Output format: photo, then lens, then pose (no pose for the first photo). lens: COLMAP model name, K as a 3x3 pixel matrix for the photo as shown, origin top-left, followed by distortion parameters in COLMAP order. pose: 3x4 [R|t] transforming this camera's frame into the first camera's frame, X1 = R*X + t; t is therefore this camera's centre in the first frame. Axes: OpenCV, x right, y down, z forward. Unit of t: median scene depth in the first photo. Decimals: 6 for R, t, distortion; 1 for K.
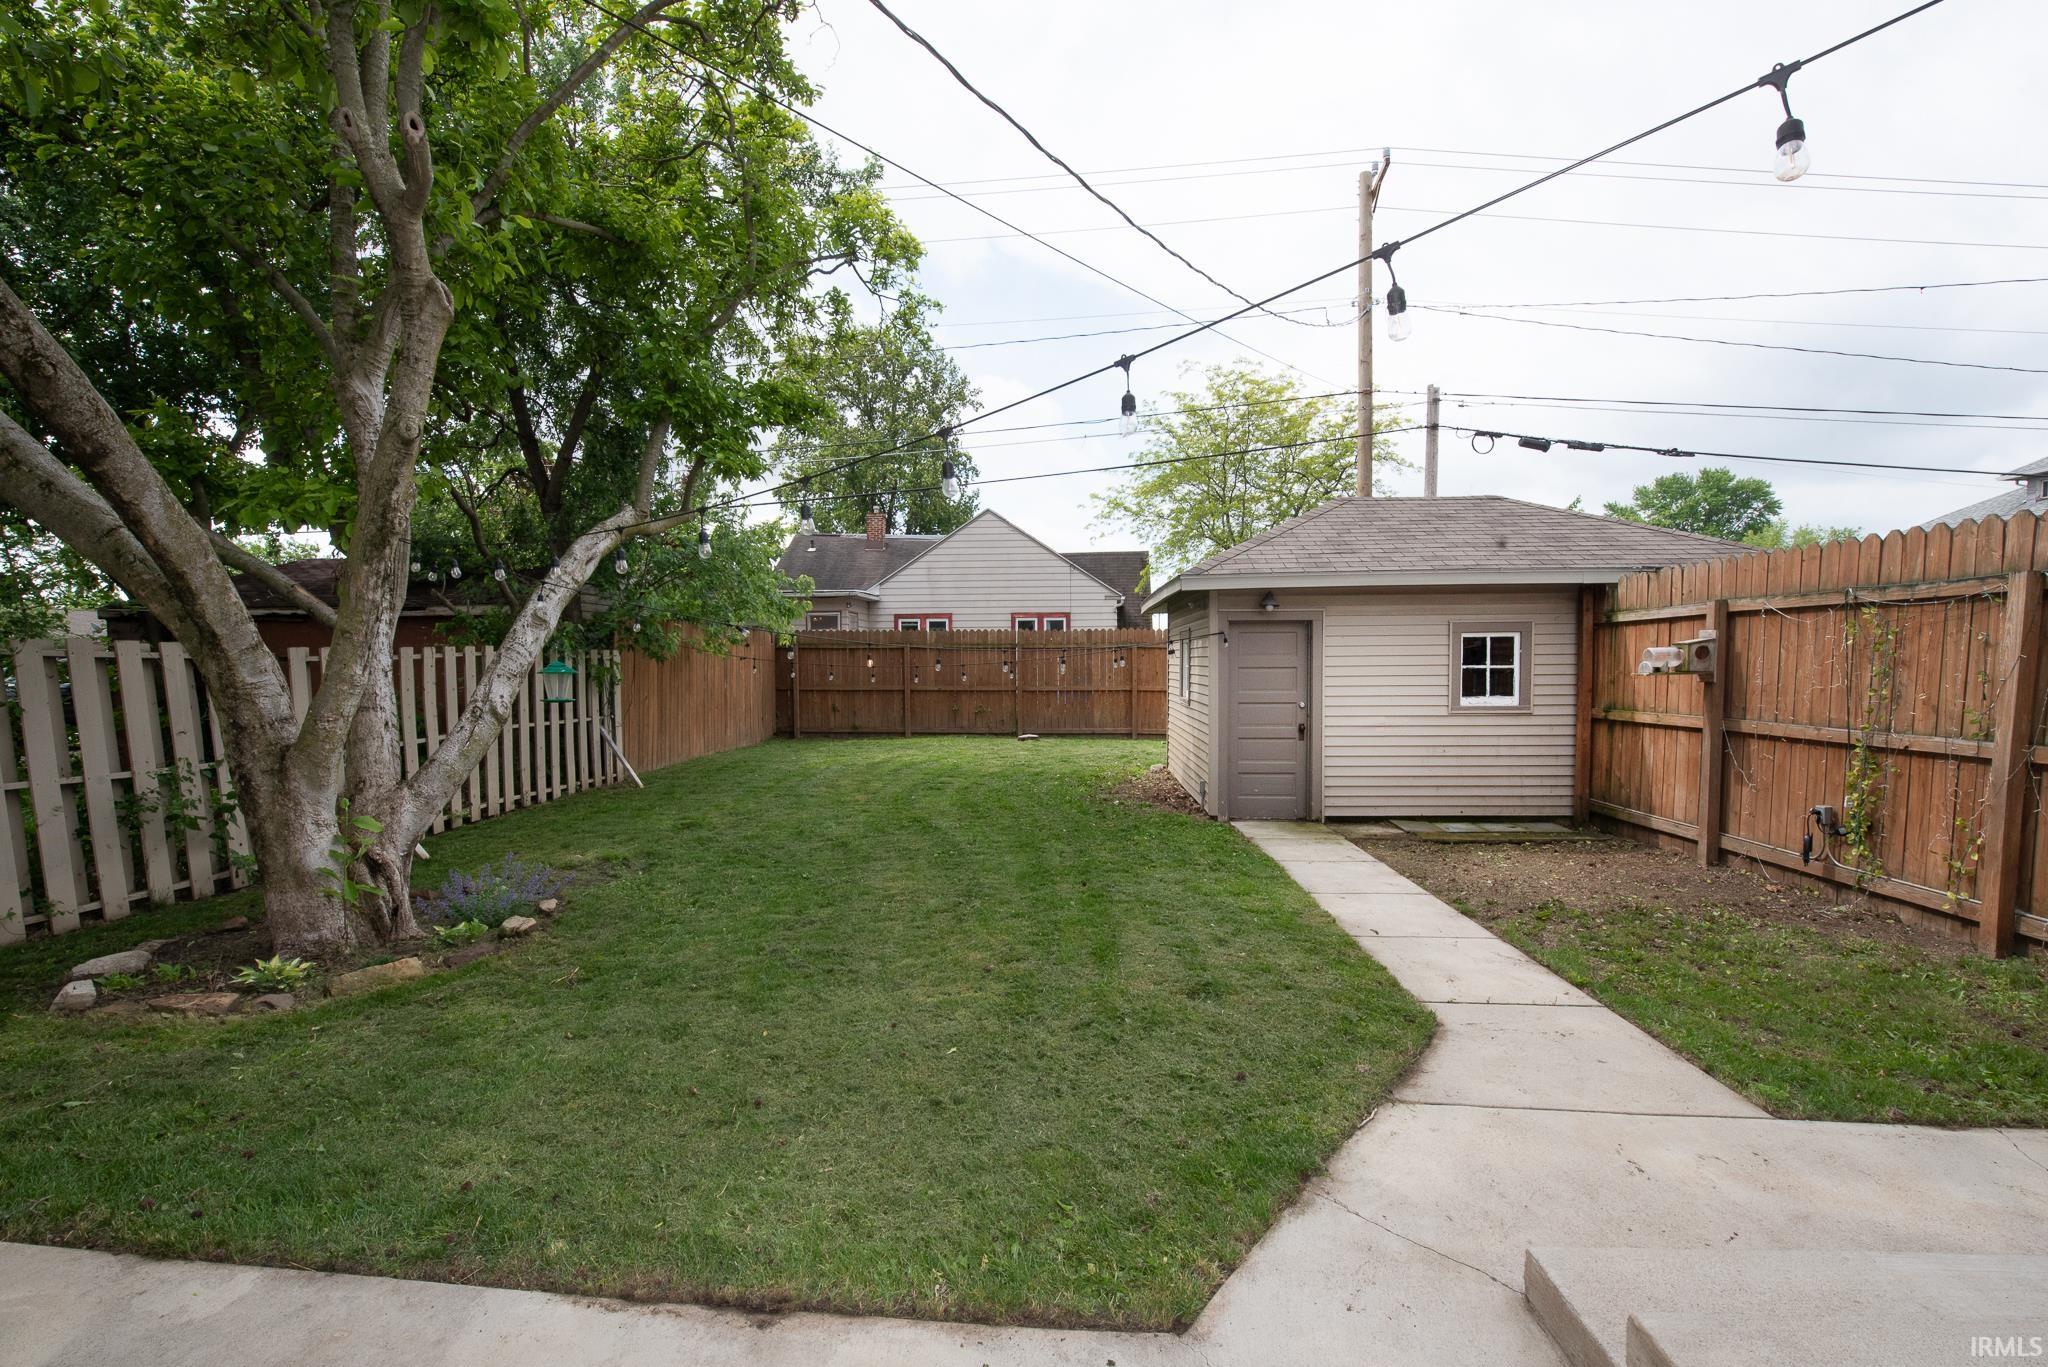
lens RADIAL K [[833.3, 0, 1025.3], [0, 833.3, 695.0], [0, 0, 1]] dist [-0.000018, -0.000046]
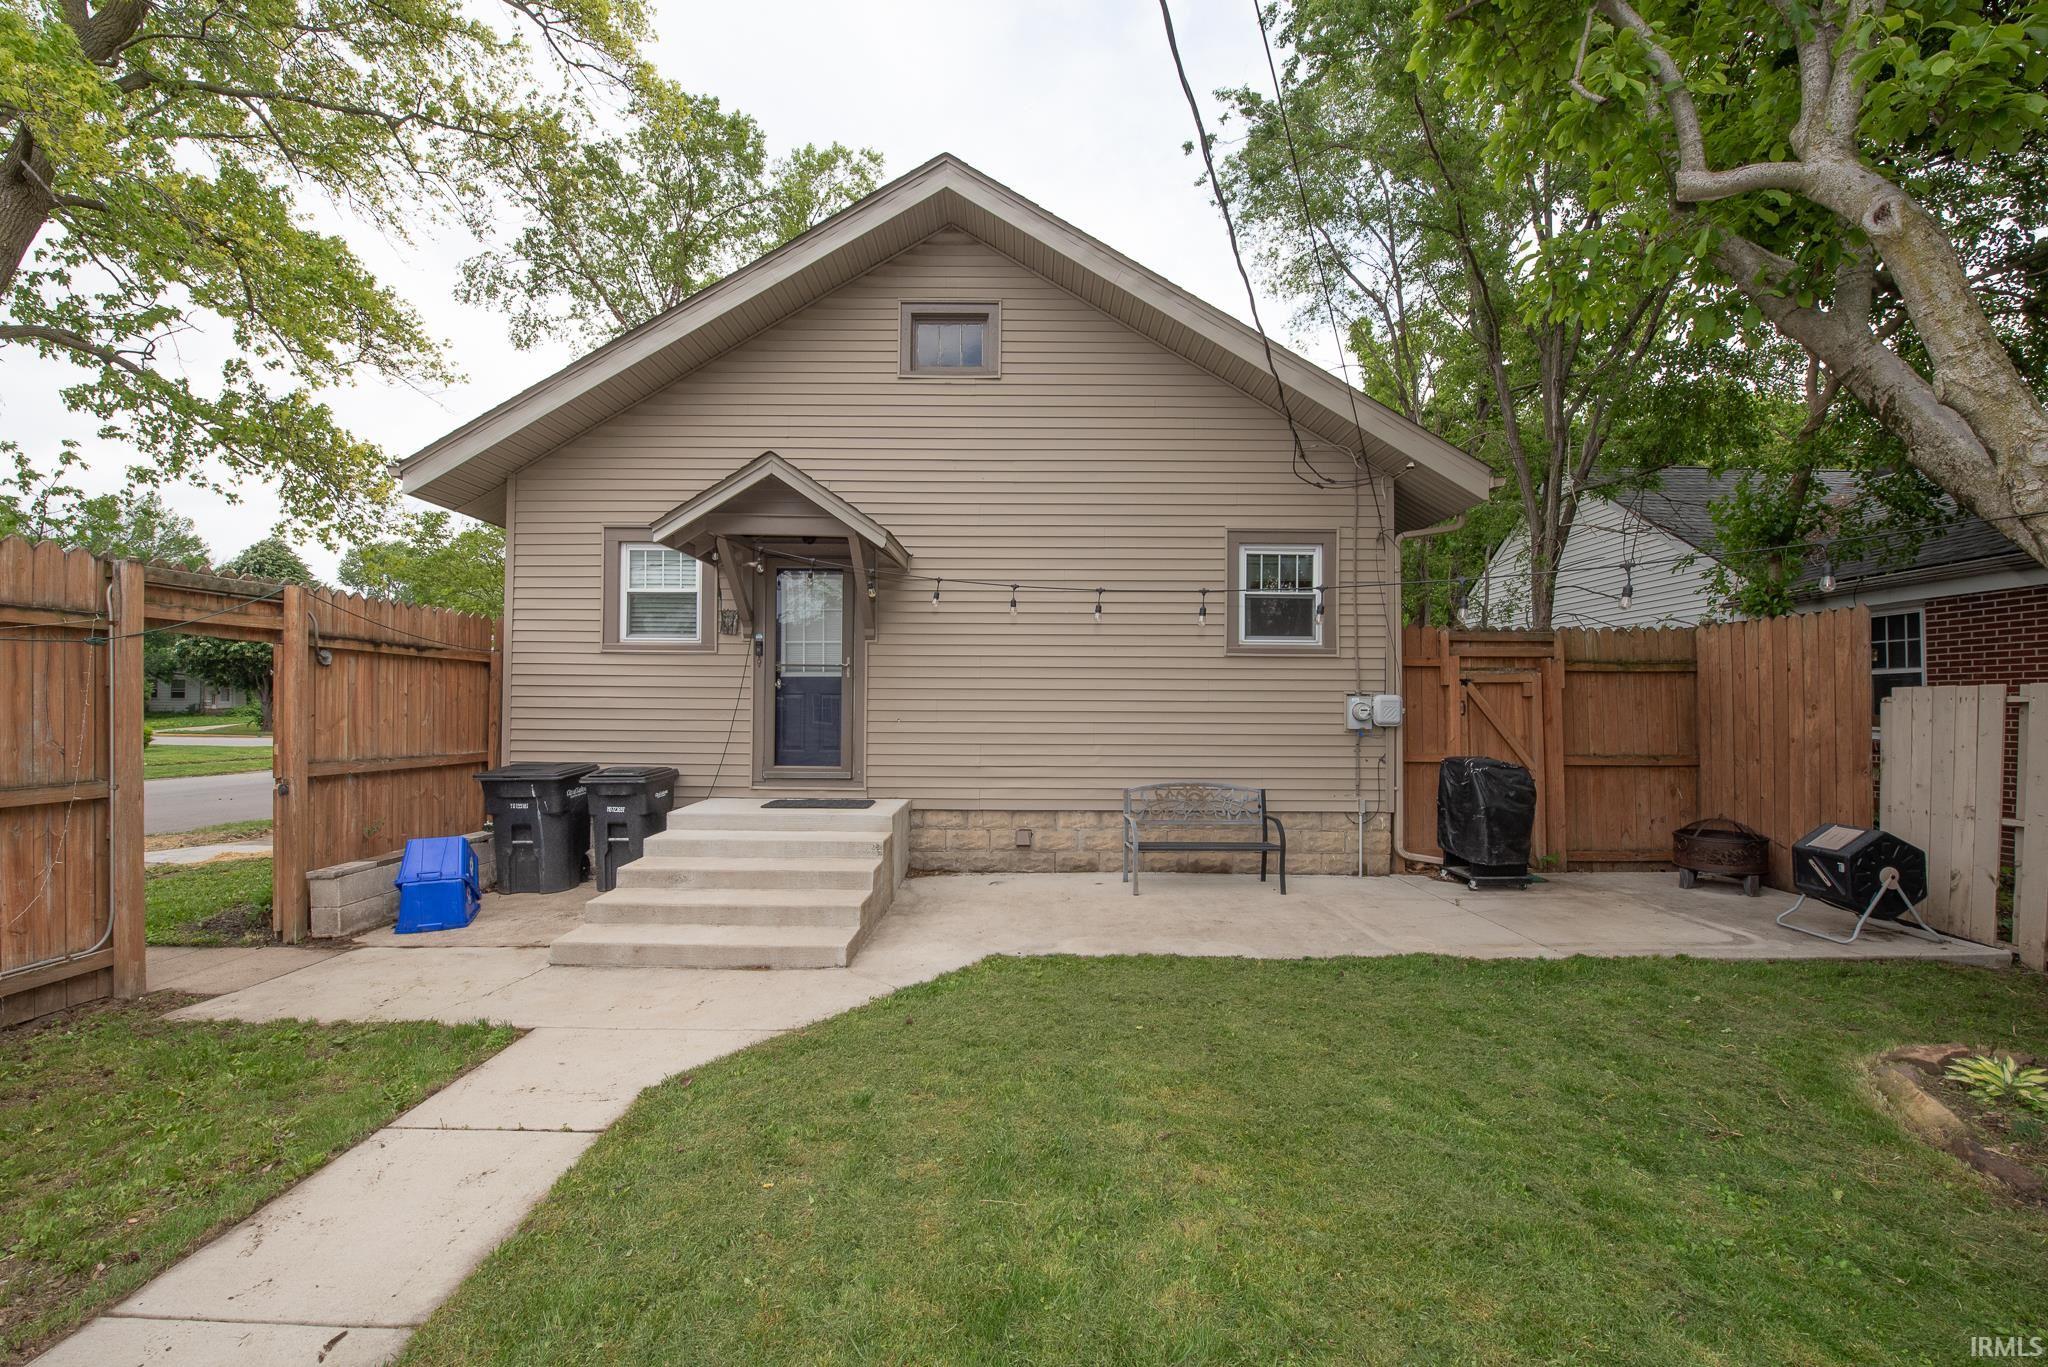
lens RADIAL K [[833.3, 0, 1025.3], [0, 833.3, 695.0], [0, 0, 1]] dist [-0.000018, -0.000046]
pose [[-0.999288, 0.001125, -0.037714, 0.096554], [-0.000333, 0.999253, 0.038651, -0.081568], [0.037729, 0.038636, -0.998541, 1.800274]]
